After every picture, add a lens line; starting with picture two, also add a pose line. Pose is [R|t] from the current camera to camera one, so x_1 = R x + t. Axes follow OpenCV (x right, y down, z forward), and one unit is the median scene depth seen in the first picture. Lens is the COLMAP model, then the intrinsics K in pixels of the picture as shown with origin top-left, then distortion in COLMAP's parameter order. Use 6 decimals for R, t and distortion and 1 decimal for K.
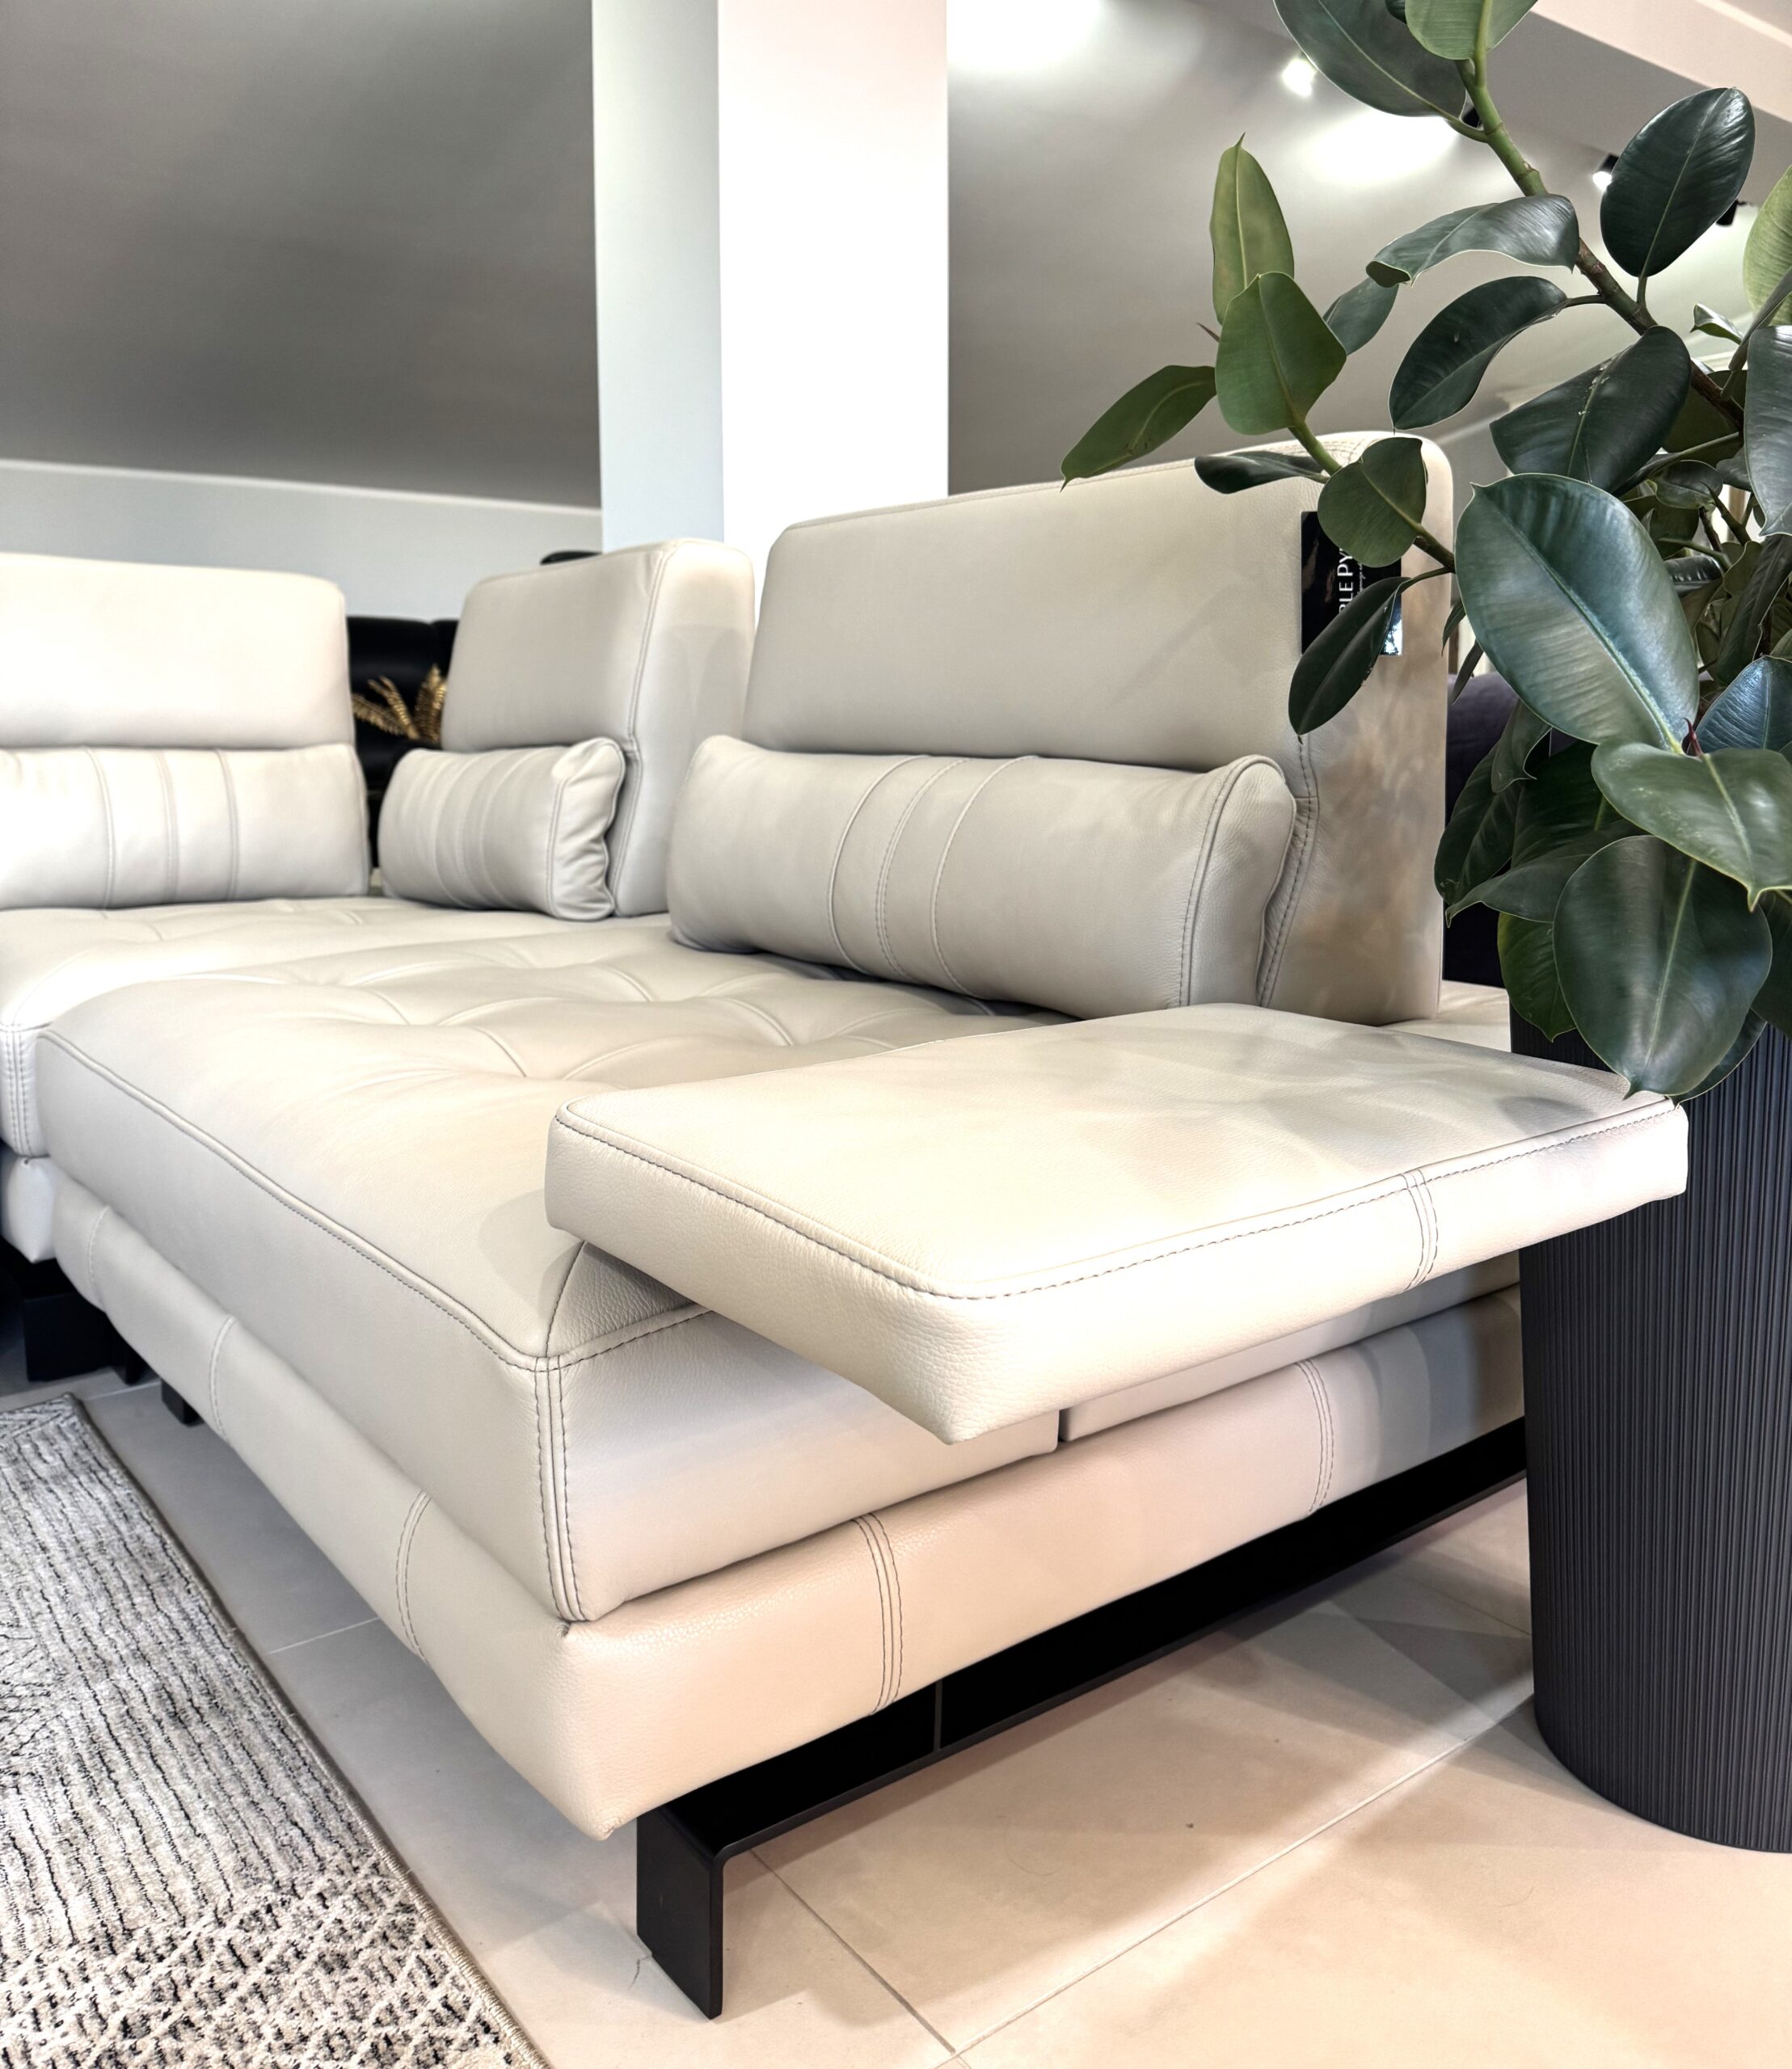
lens RADIAL K [[1668.7, 0, 899.5], [0, 1668.7, 1038.4], [0, 0, 1]] dist [0.008574, -0.028928]
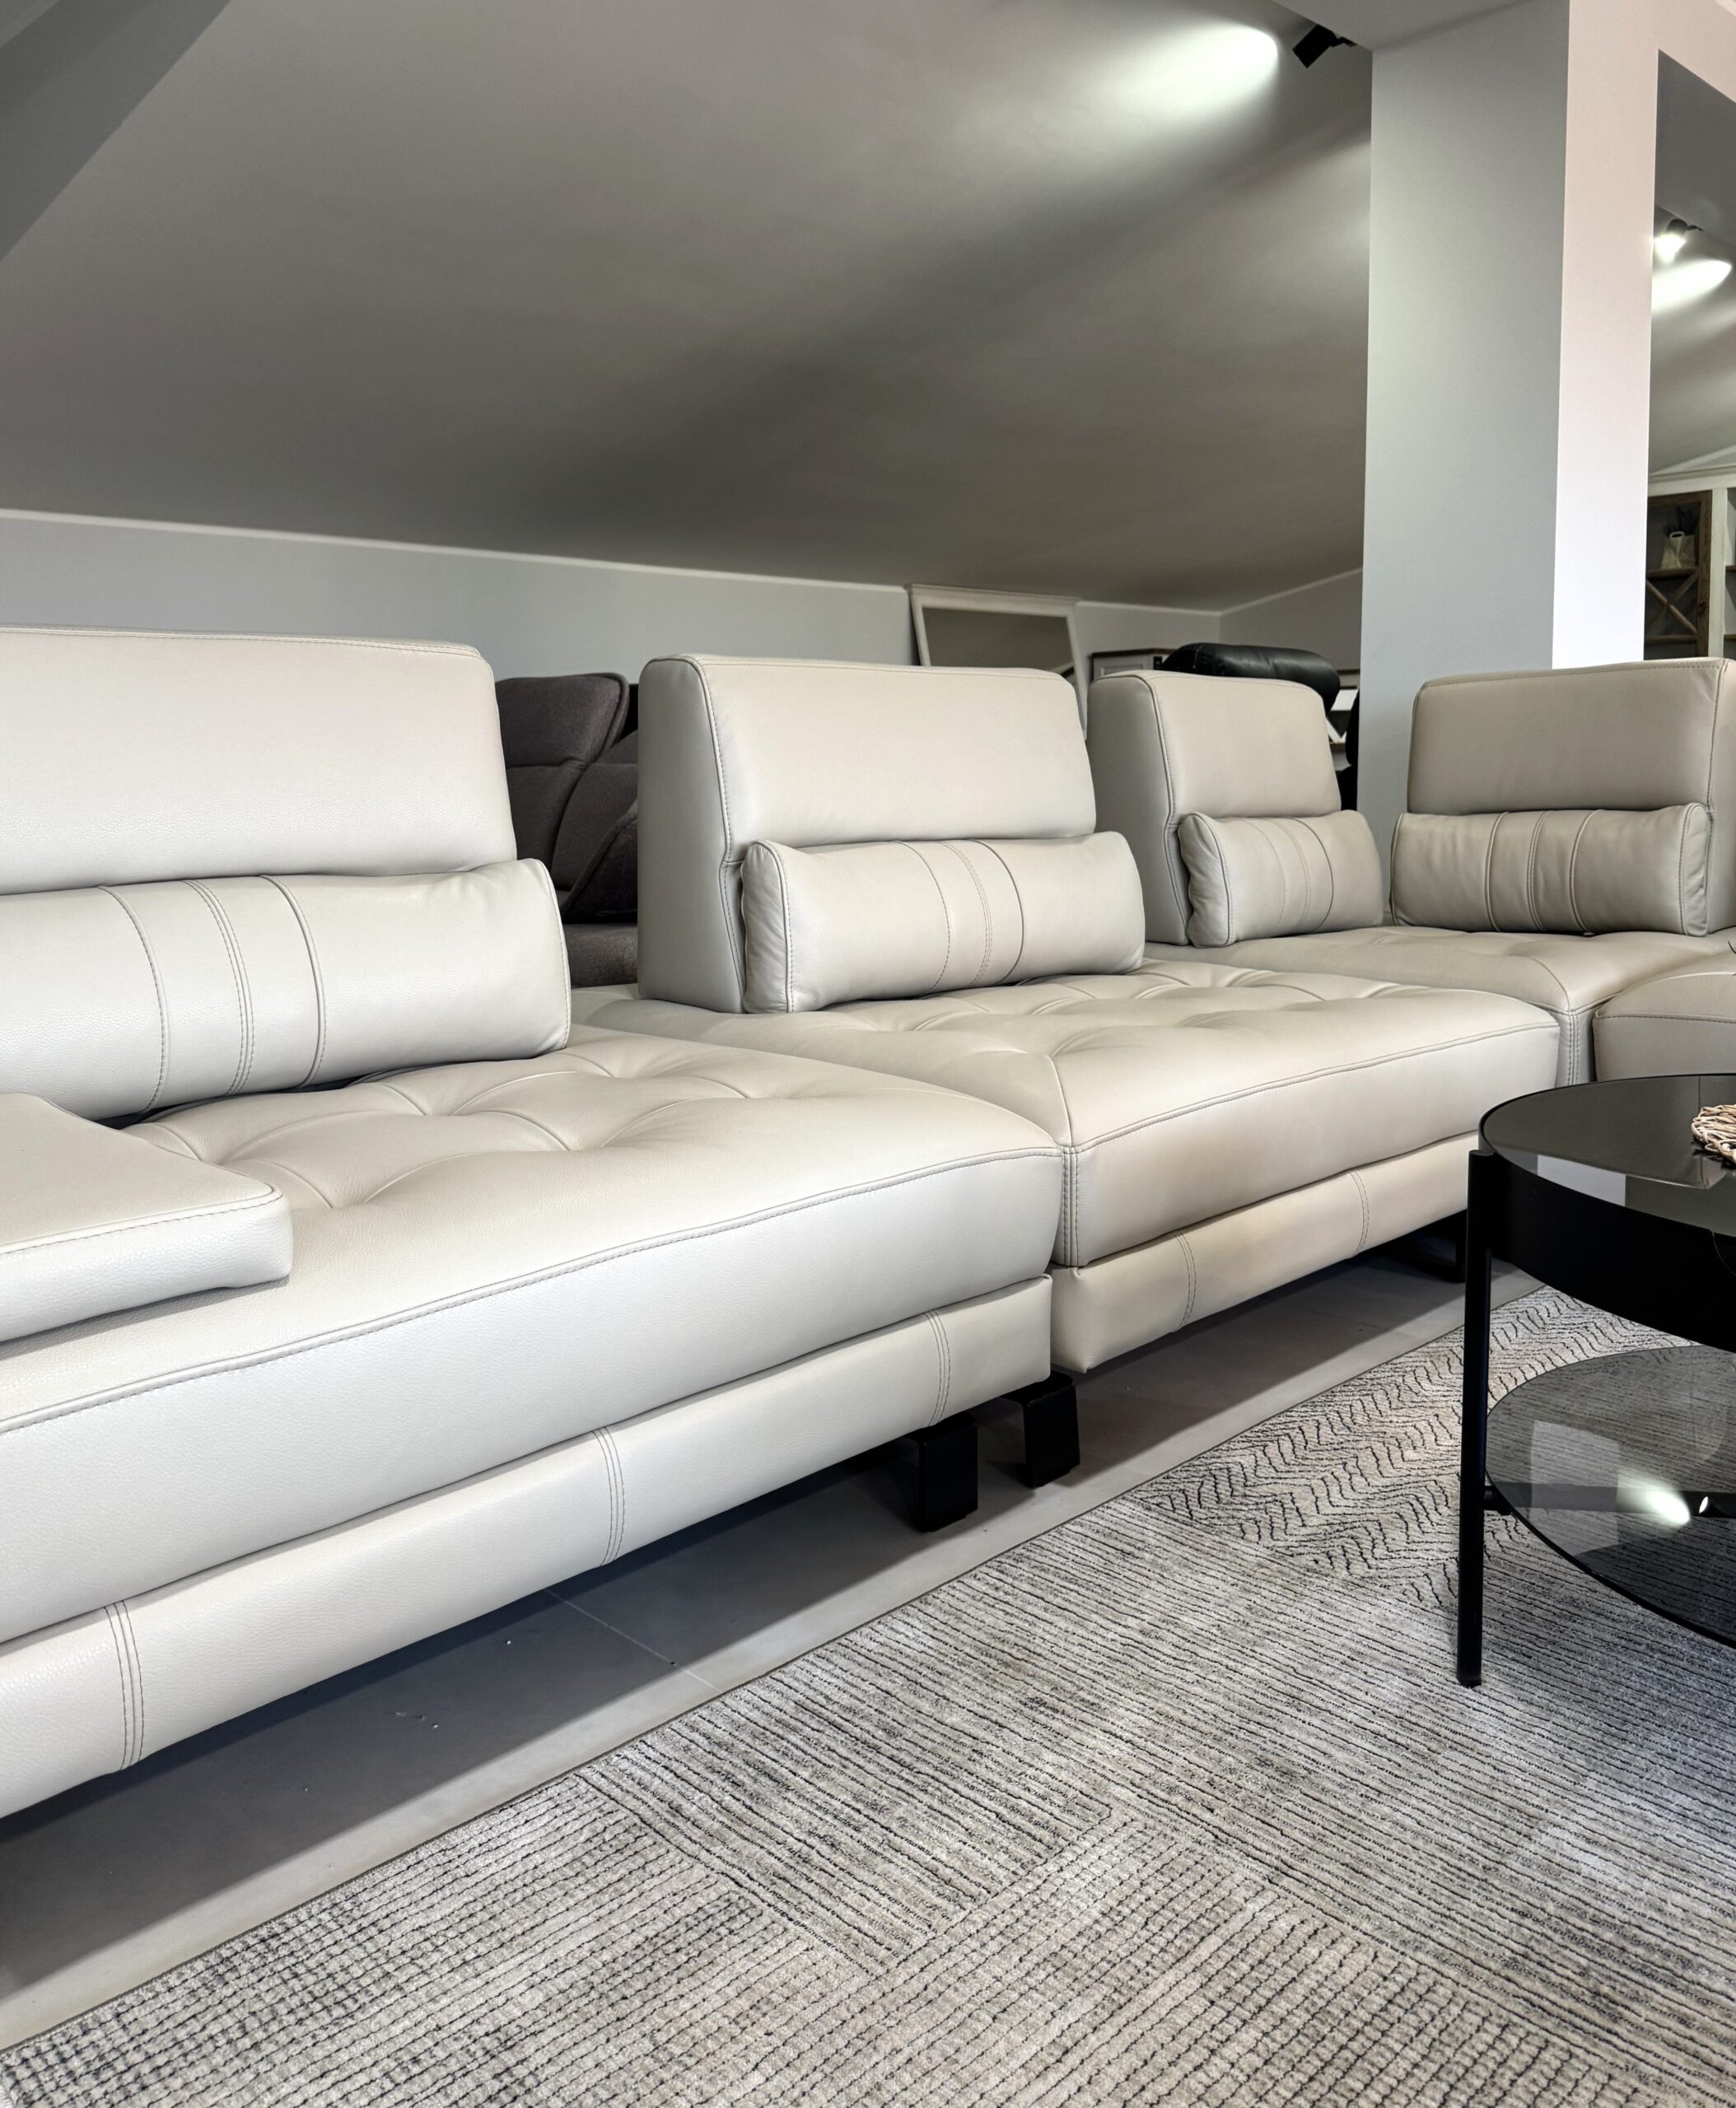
lens RADIAL K [[1678.1, 0, 850.5], [0, 1678.1, 1040.8], [0, 0, 1]] dist [0.012256, -0.001568]
pose [[0.995589, -0.030221, 0.088825, -1.916080], [0.032256, 0.999247, -0.021563, 0.042270], [-0.088106, 0.024333, 0.995814, -0.594421]]
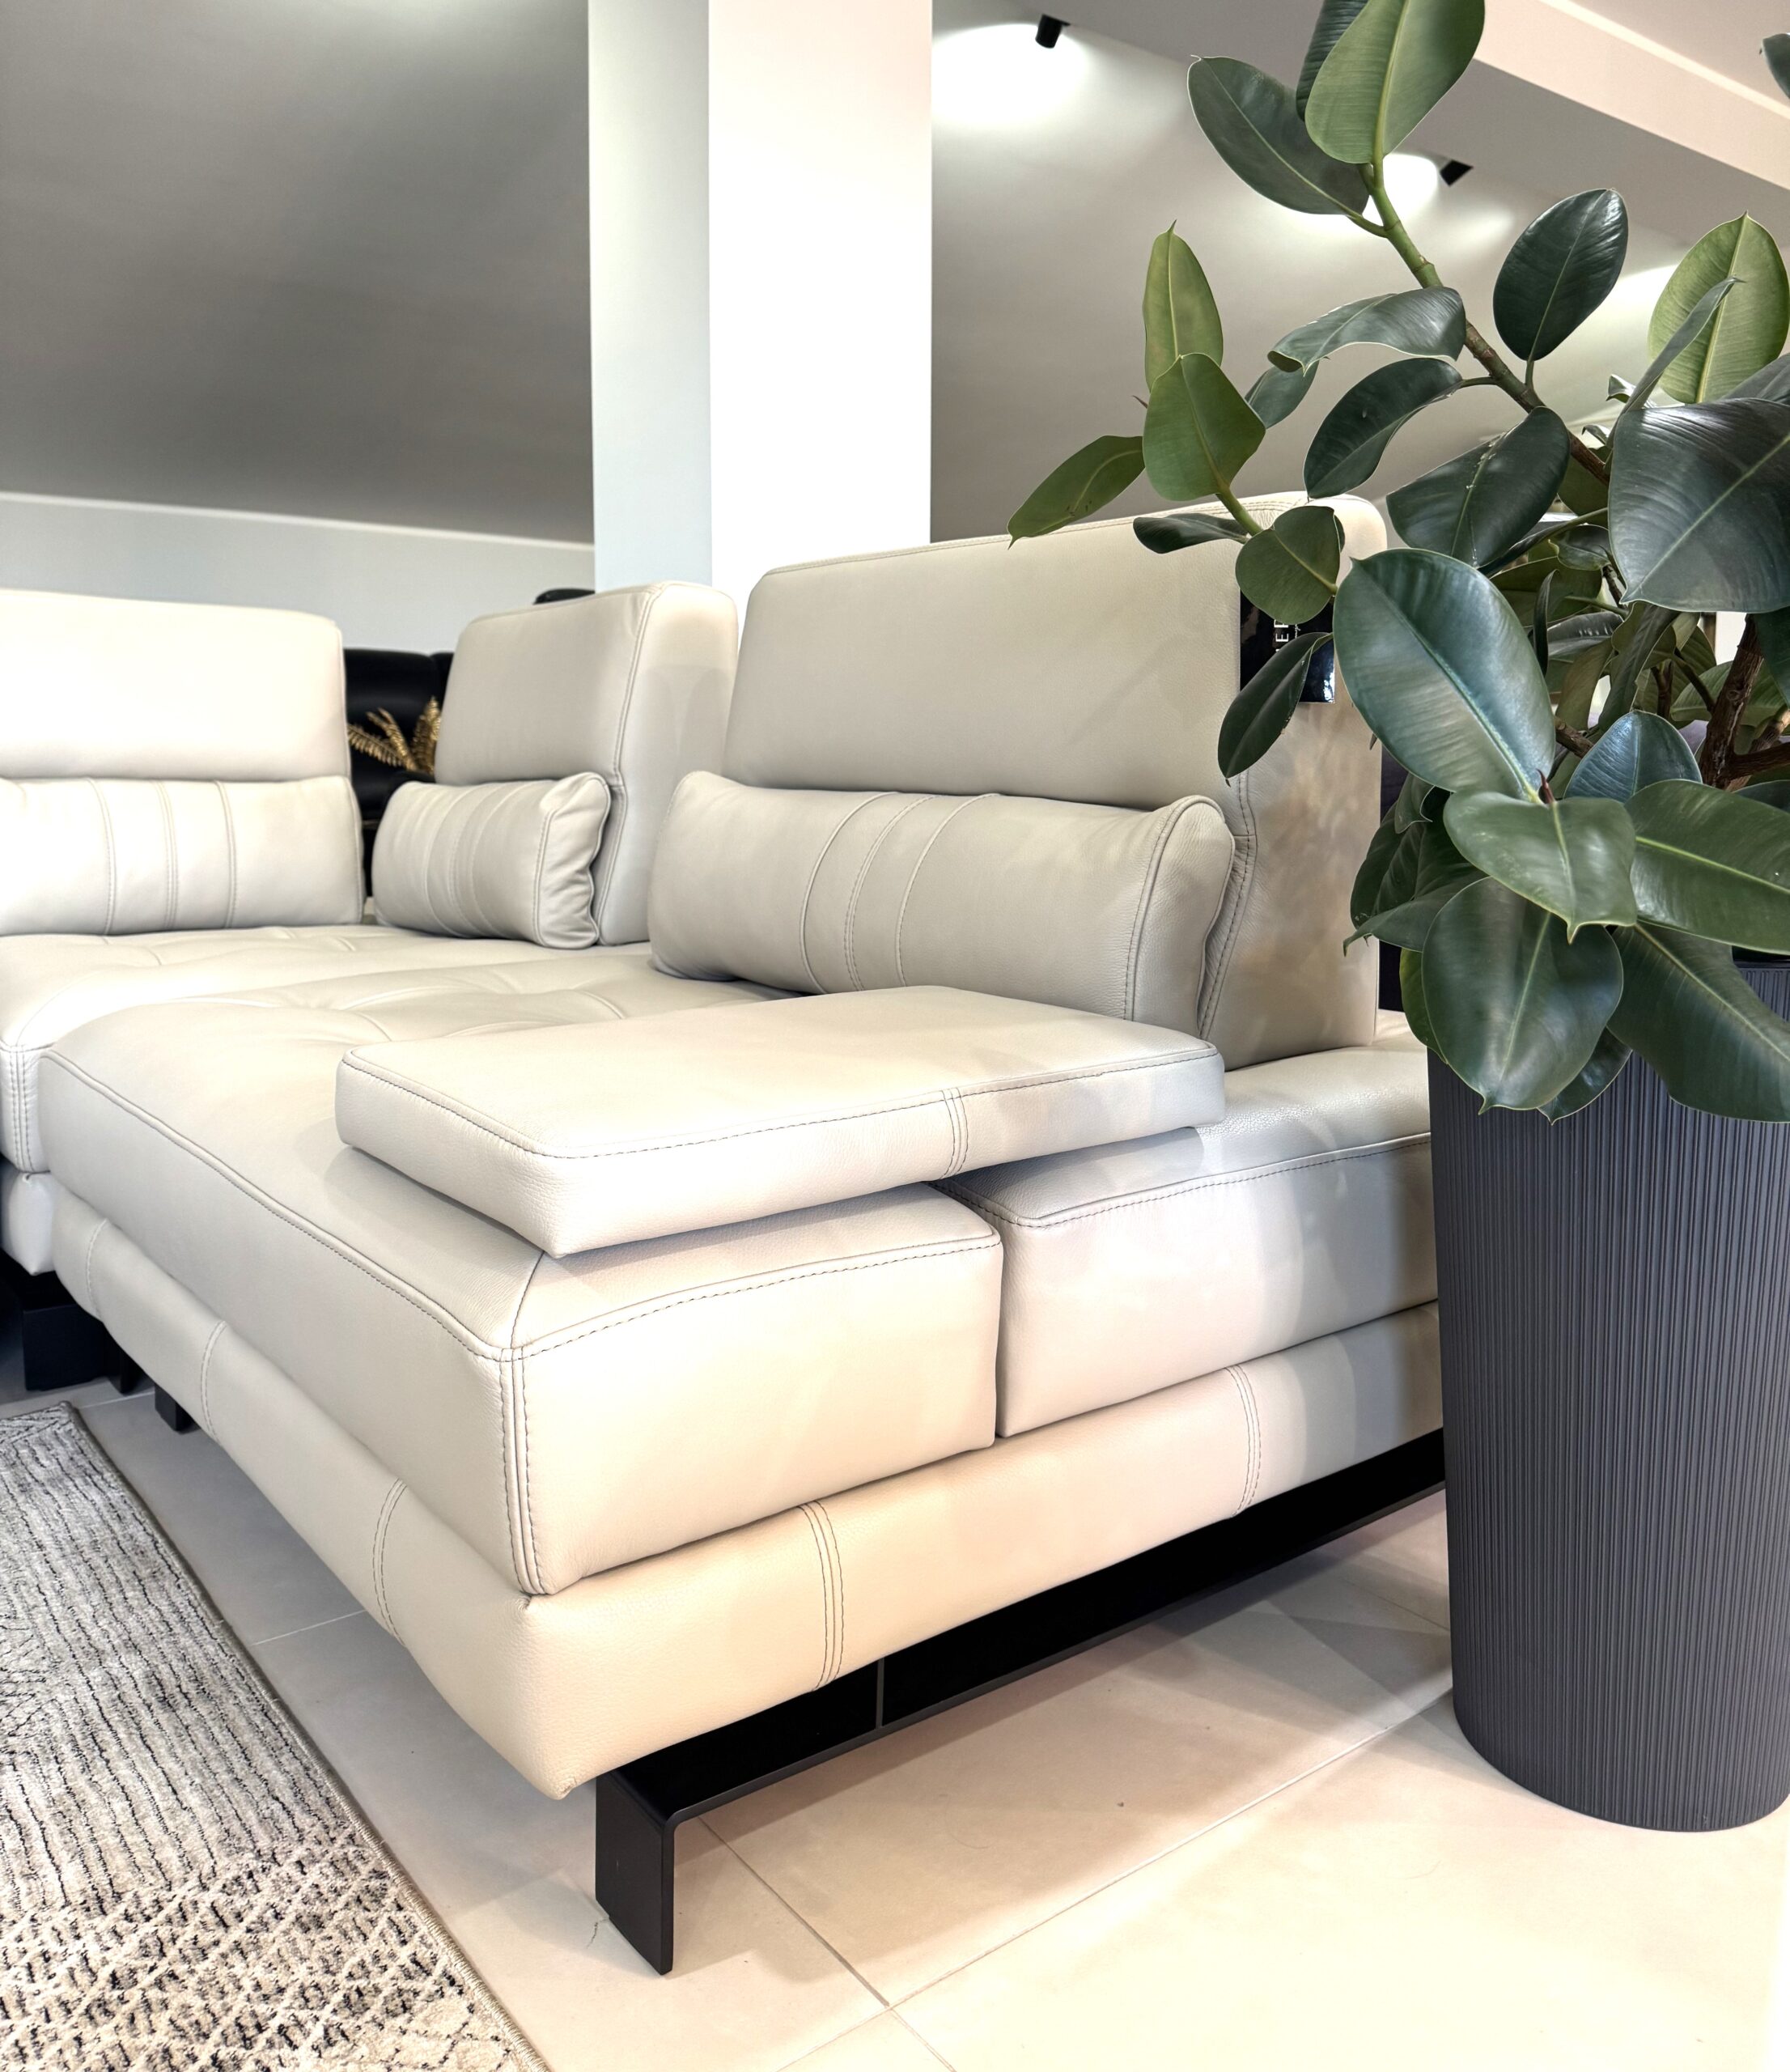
lens RADIAL K [[1670.9, 0, 898.7], [0, 1670.9, 1043.5], [0, 0, 1]] dist [0.008574, -0.028928]
pose [[0.999983, 0.005848, 0.000360, 0.028544], [-0.005841, 0.999859, -0.015759, 0.006196], [-0.000452, 0.015757, 0.999876, -0.065513]]
